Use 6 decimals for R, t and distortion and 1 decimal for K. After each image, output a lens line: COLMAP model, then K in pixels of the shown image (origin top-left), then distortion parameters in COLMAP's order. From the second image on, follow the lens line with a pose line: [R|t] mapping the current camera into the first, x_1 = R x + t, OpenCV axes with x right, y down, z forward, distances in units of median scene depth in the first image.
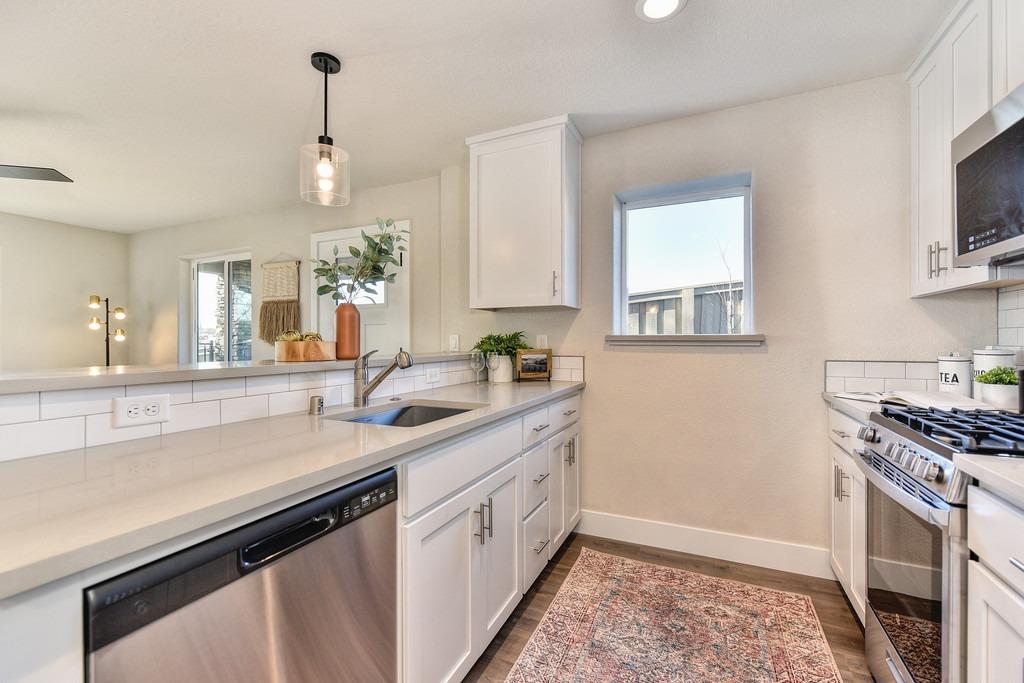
lens RADIAL K [[426.4, 0, 512.0], [0, 426.4, 341.5], [0, 0, 1]] dist [-0.000677, -0.000196]
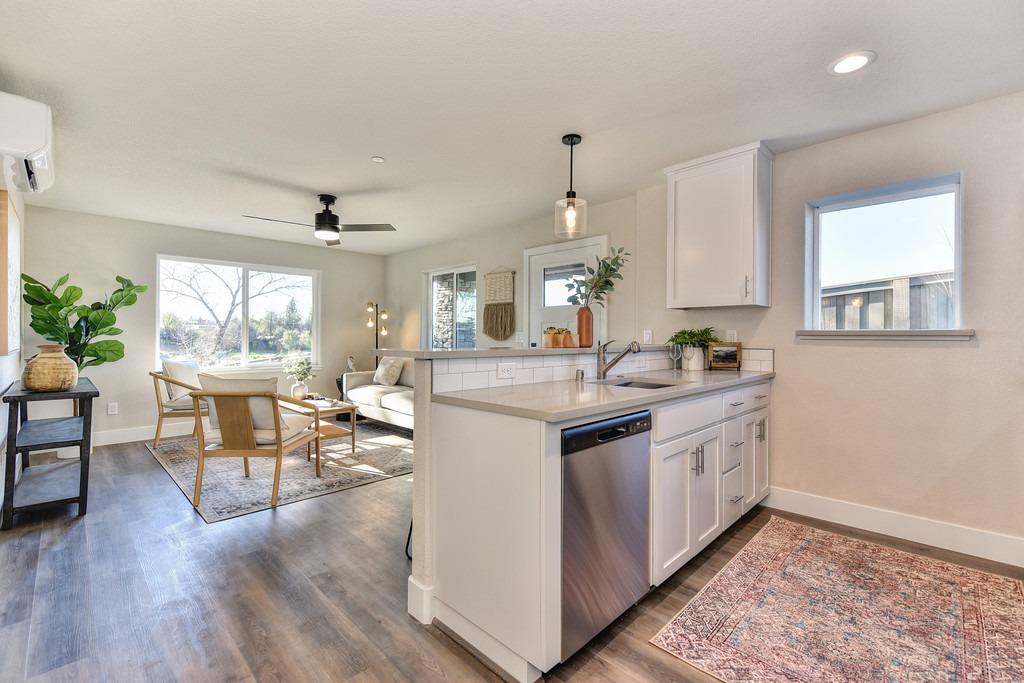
lens RADIAL K [[441.9, 0, 514.8], [0, 441.9, 337.7], [0, 0, 1]] dist [-0.000512, -0.000836]
pose [[0.940963, 0.005434, -0.338467, -0.086950], [-0.005444, 0.999985, 0.000919, 0.008019], [0.338467, 0.000978, 0.940978, -0.356184]]
